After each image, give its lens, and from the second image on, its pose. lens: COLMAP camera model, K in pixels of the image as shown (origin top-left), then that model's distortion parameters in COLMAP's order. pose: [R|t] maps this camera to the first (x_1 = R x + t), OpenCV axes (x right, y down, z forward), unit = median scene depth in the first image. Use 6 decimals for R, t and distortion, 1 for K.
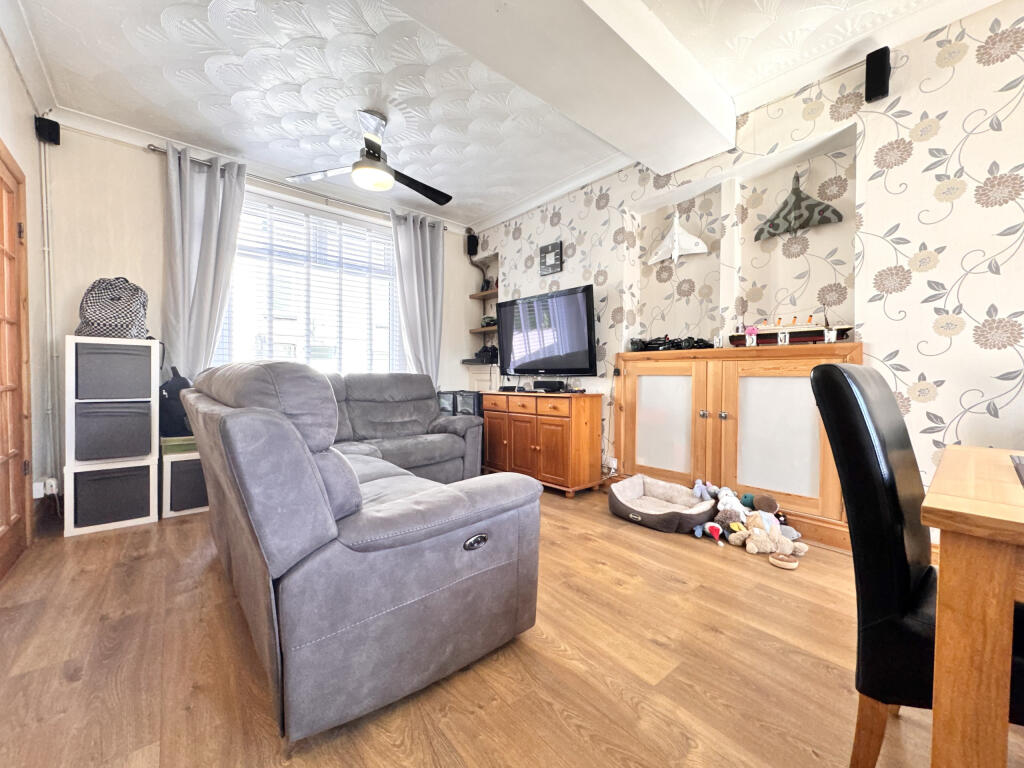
lens RADIAL K [[402.4, 0, 512.0], [0, 402.4, 384.0], [0, 0, 1]] dist [-0.000171, -0.000028]
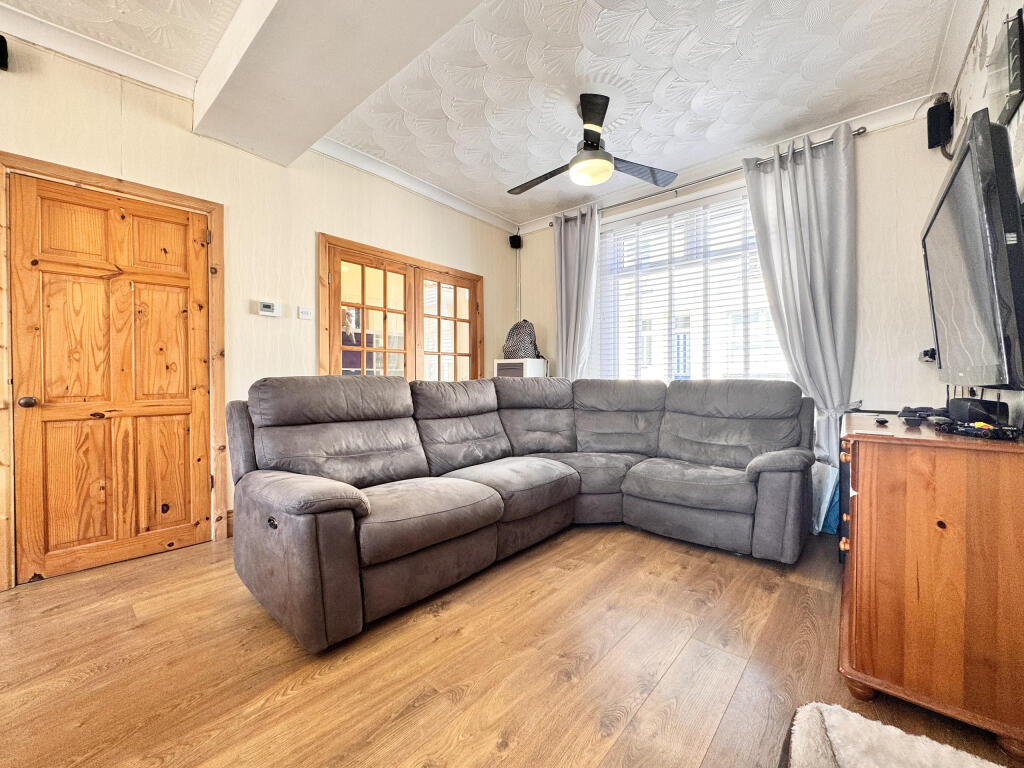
lens RADIAL K [[408.5, 0, 513.3], [0, 408.5, 381.9], [0, 0, 1]] dist [-0.000915, -0.000014]
pose [[0.154949, 0.002360, -0.987920, 0.800121], [-0.019573, 0.999808, -0.000682, -0.028262], [0.987729, 0.019442, 0.154965, 0.978808]]
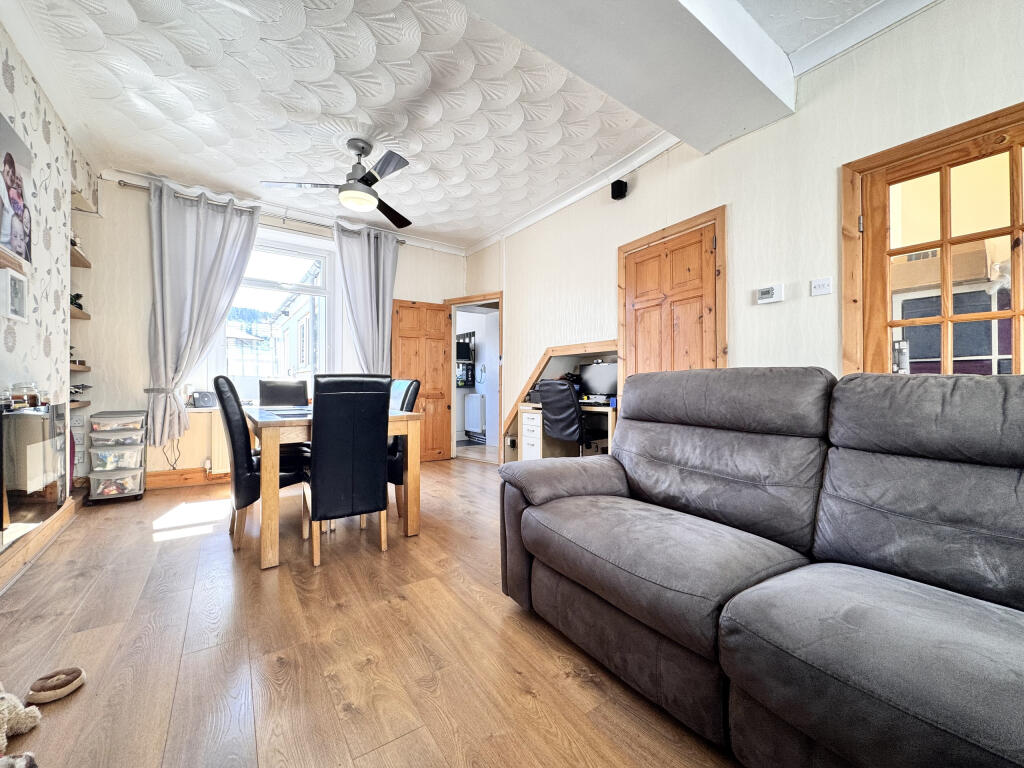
lens RADIAL K [[408.5, 0, 513.3], [0, 408.5, 381.9], [0, 0, 1]] dist [-0.000915, -0.000014]
pose [[-0.996062, -0.001450, 0.088650, -0.060025], [0.000220, 0.999823, 0.018827, -0.026984], [-0.088662, 0.018773, -0.995885, 1.641522]]
